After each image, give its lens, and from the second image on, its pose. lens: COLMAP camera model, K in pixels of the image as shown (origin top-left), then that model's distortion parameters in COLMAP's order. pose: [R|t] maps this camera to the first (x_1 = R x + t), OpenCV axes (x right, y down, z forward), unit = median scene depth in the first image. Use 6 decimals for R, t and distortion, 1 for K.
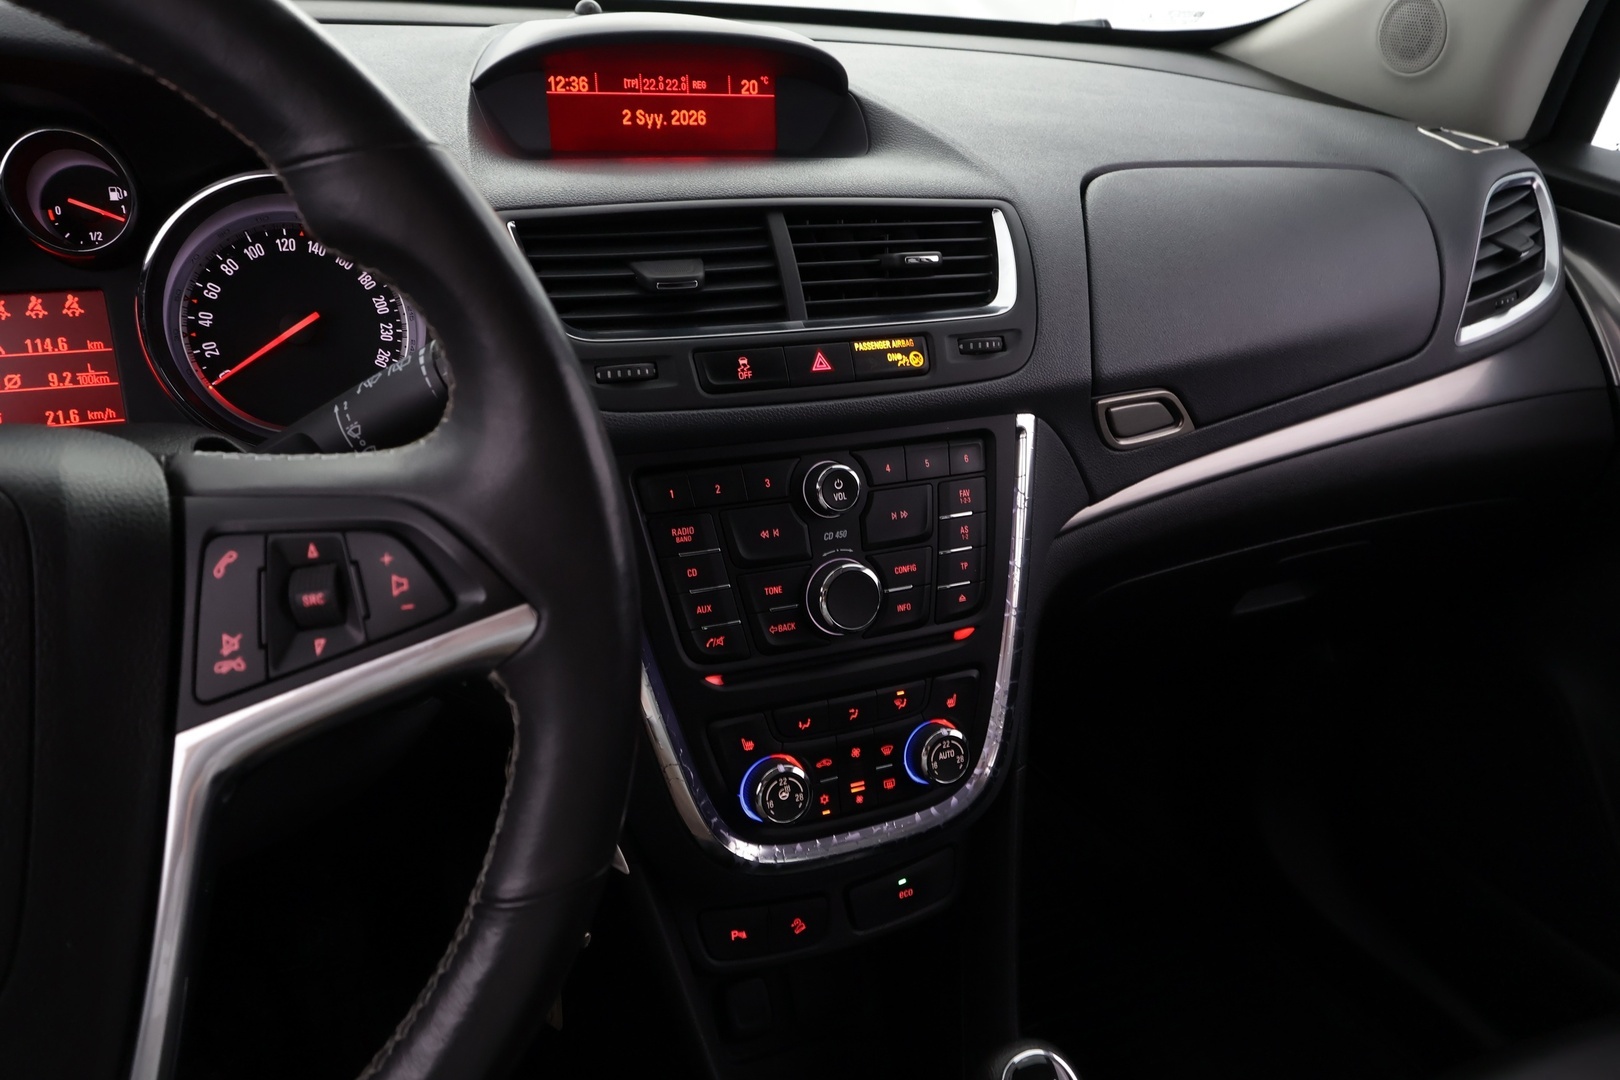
lens RADIAL K [[1113.0, 0, 804.4], [0, 1113.0, 538.7], [0, 0, 1]] dist [-0.002158, -0.000437]
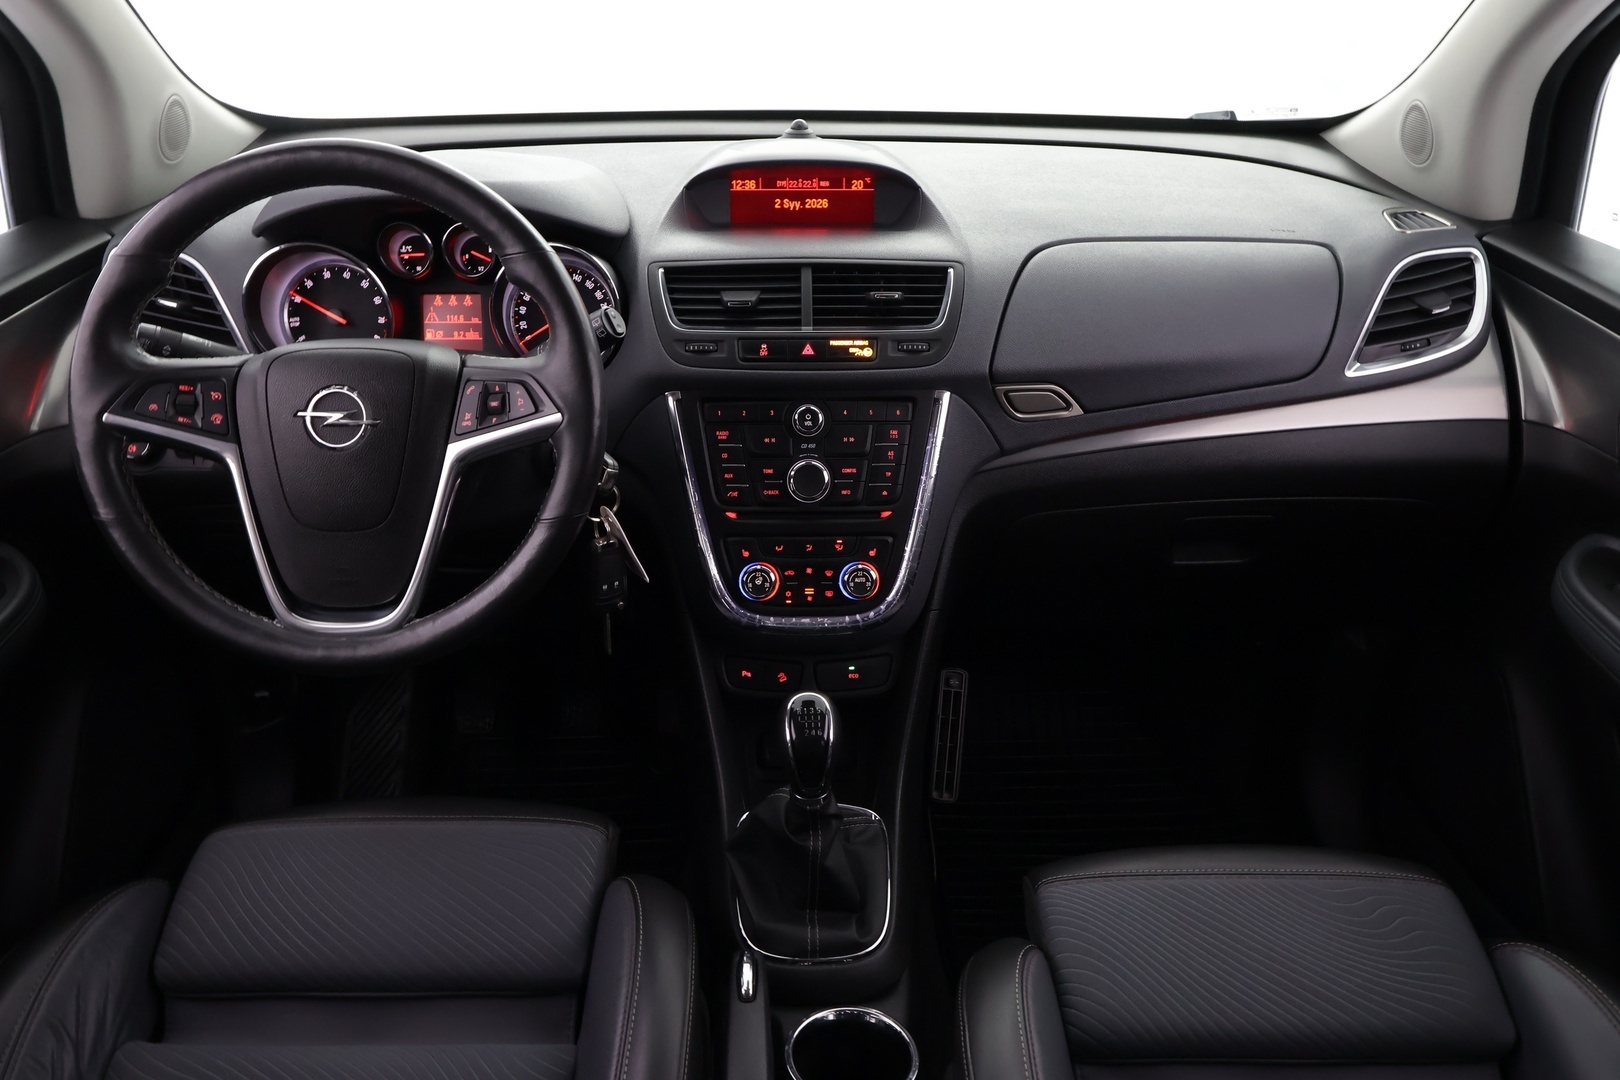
lens RADIAL K [[1216.0, 0, 807.8], [0, 1216.0, 534.3], [0, 0, 1]] dist [-0.000268, -0.001522]
pose [[0.928255, 0.112514, -0.354519, 0.716175], [-0.125919, 0.991929, -0.014891, 0.162543], [0.349983, 0.058463, 0.934930, -0.802485]]
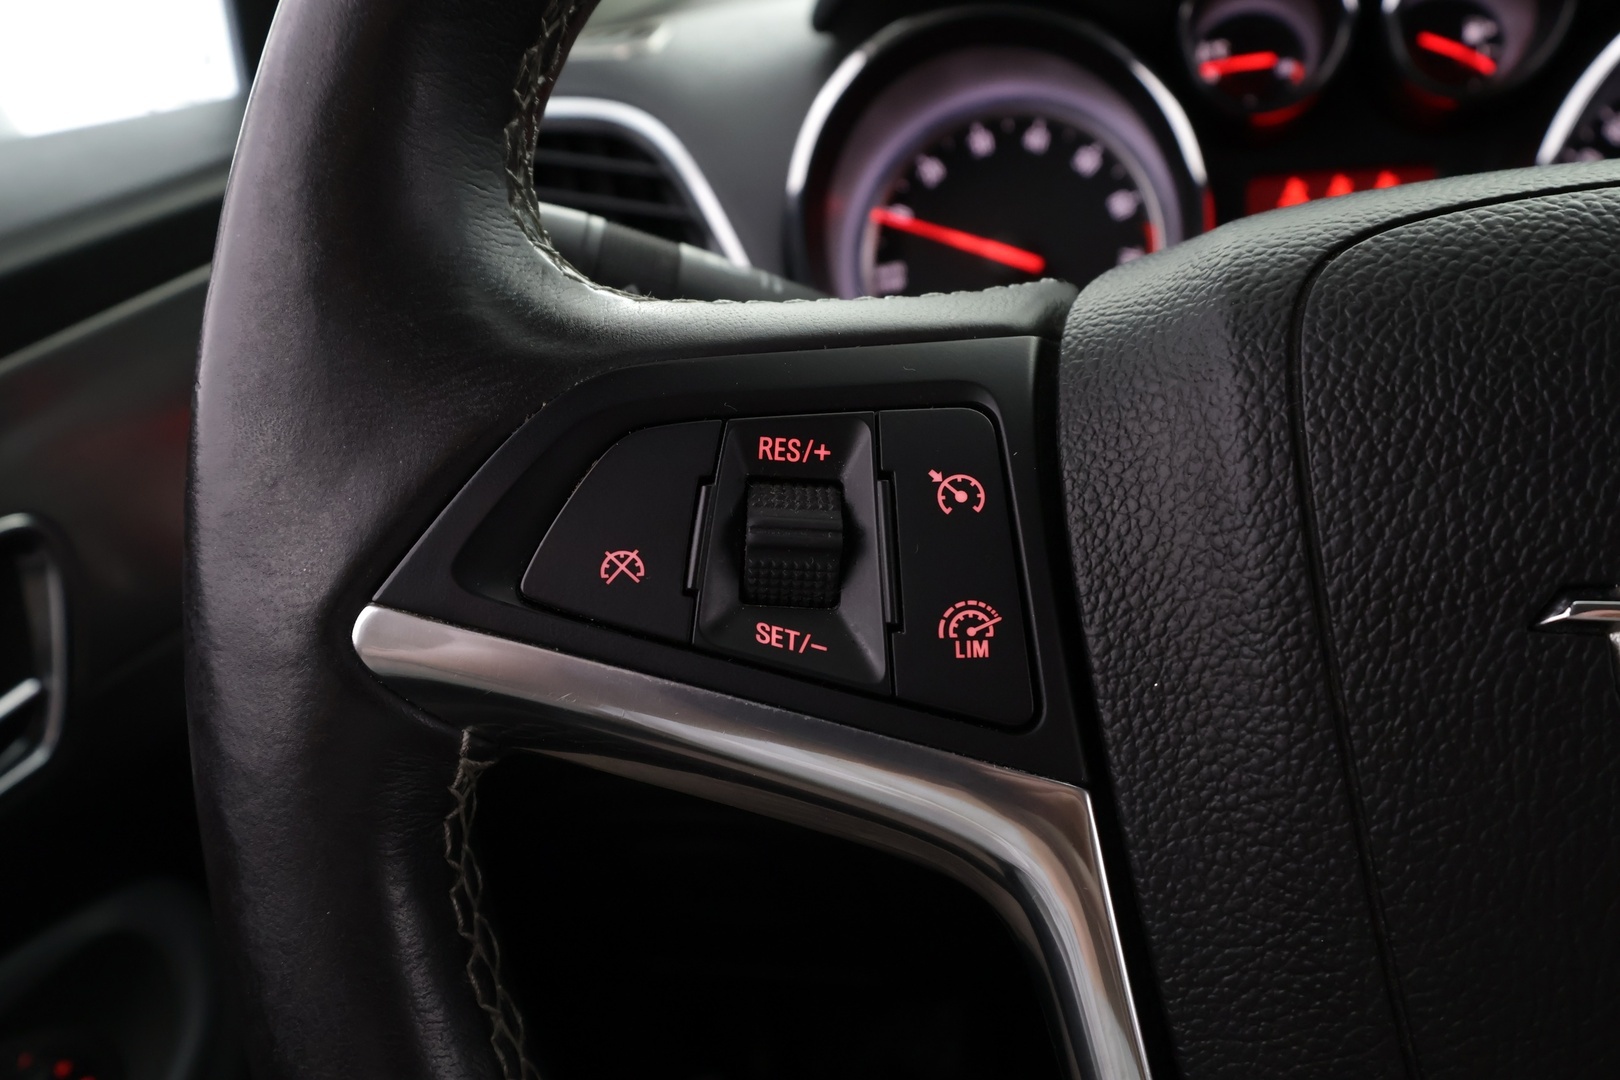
lens RADIAL K [[1272.2, 0, 810.0], [0, 1272.2, 540.0], [0, 0, 1]] dist [-0.000639, -0.001062]
pose [[0.814909, 0.087061, -0.573012, -0.418852], [-0.134381, 0.990094, -0.040680, 0.085310], [0.563795, 0.110153, 0.818536, 0.128484]]
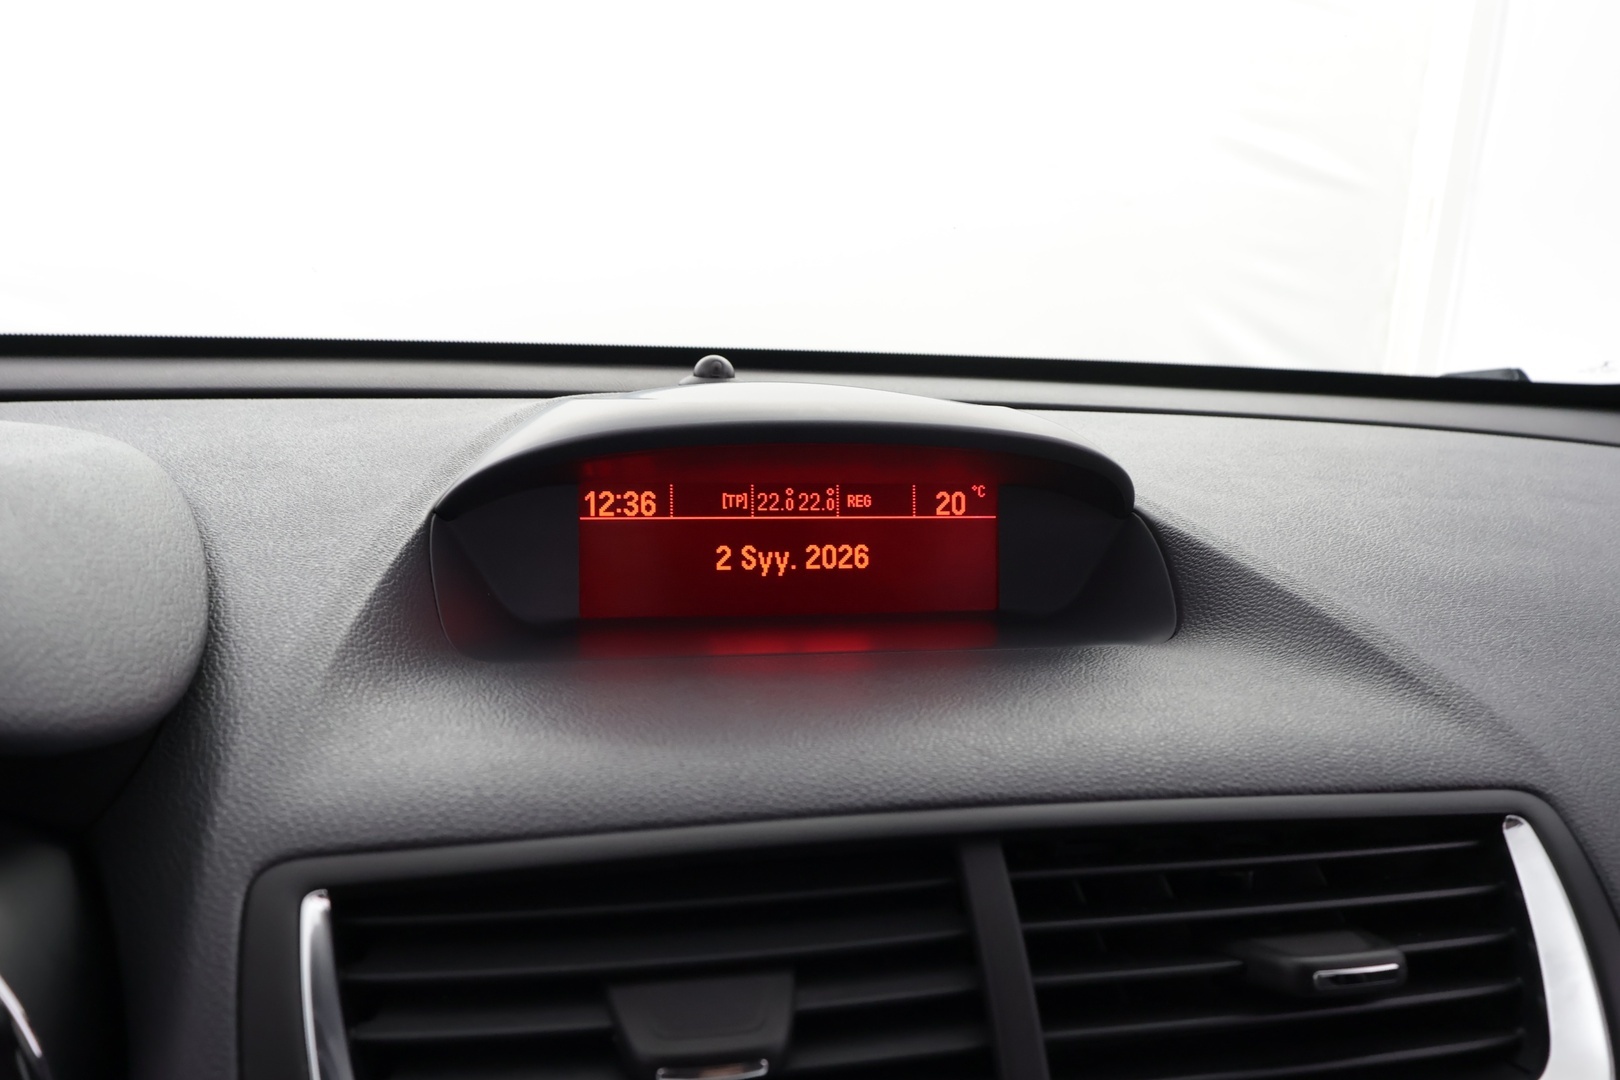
lens RADIAL K [[1272.2, 0, 810.0], [0, 1272.2, 540.0], [0, 0, 1]] dist [-0.000639, -0.001062]
pose [[0.983597, 0.013993, -0.179837, -0.005238], [-0.065338, 0.956922, -0.282899, -0.261528], [0.168131, 0.290009, 0.942139, 0.506867]]
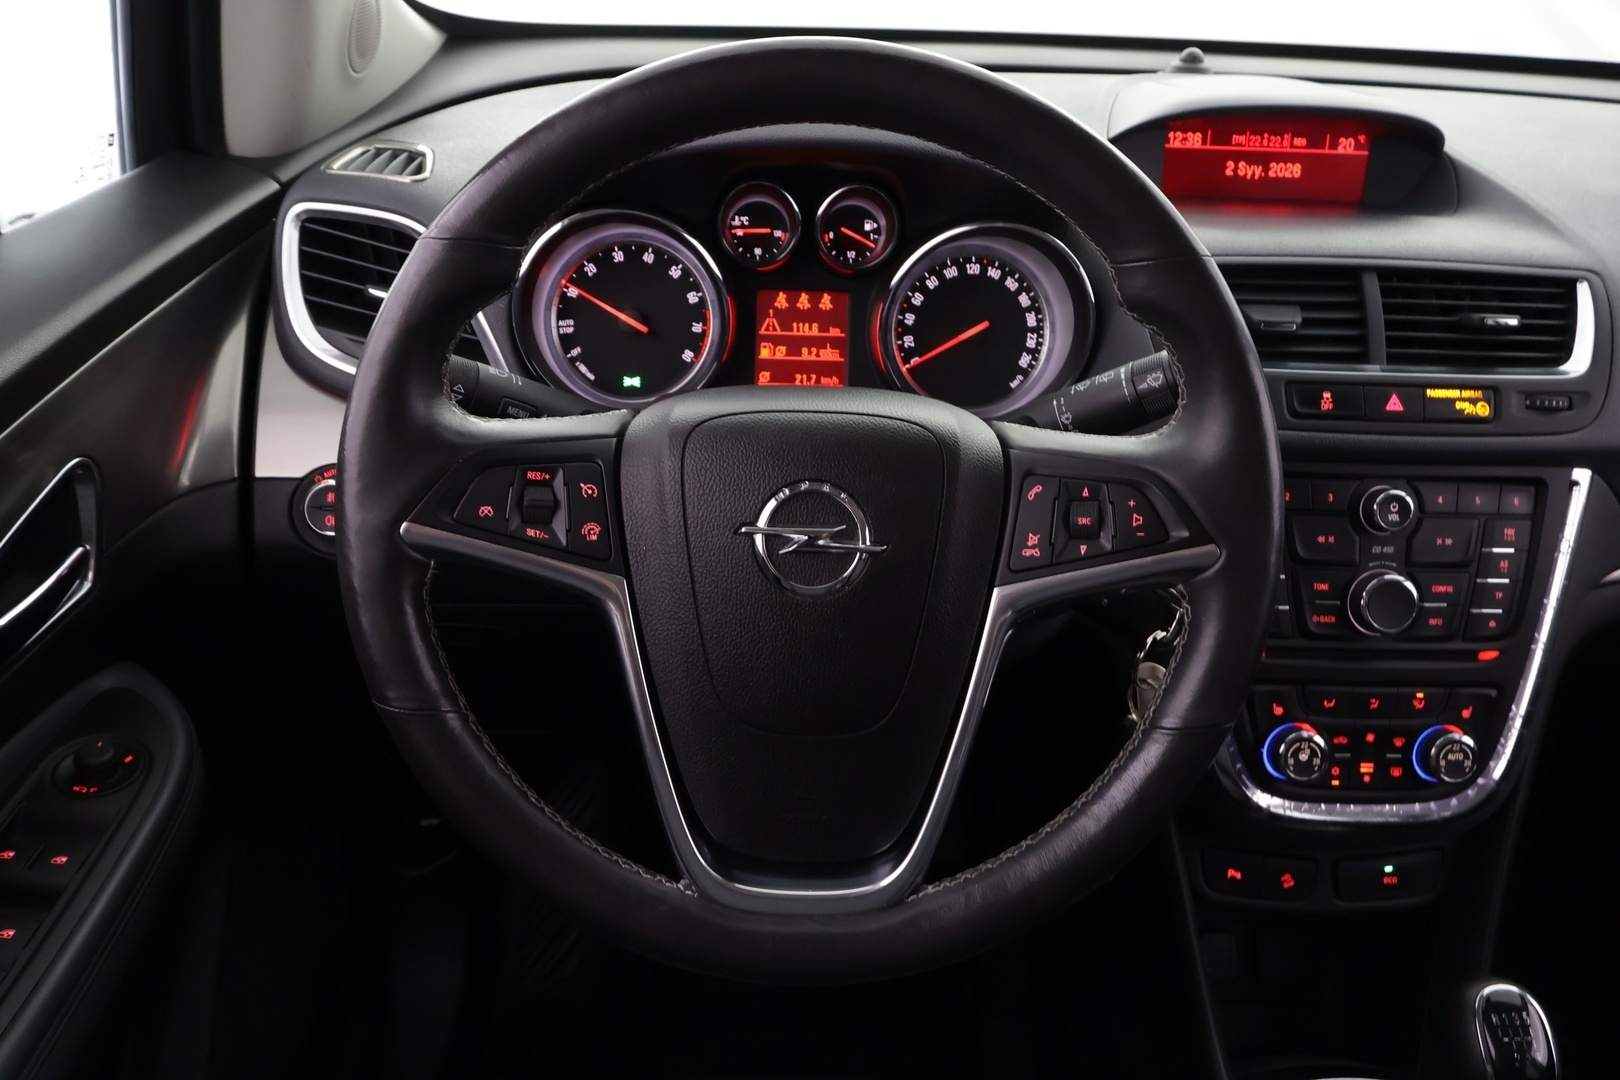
lens RADIAL K [[1253.5, 0, 812.6], [0, 1253.5, 534.8], [0, 0, 1]] dist [-0.005060, 0.003376]
pose [[0.932410, 0.150265, -0.328683, -0.098129], [-0.154163, 0.987942, 0.014330, 0.053480], [0.326873, 0.037309, 0.944332, -0.430555]]
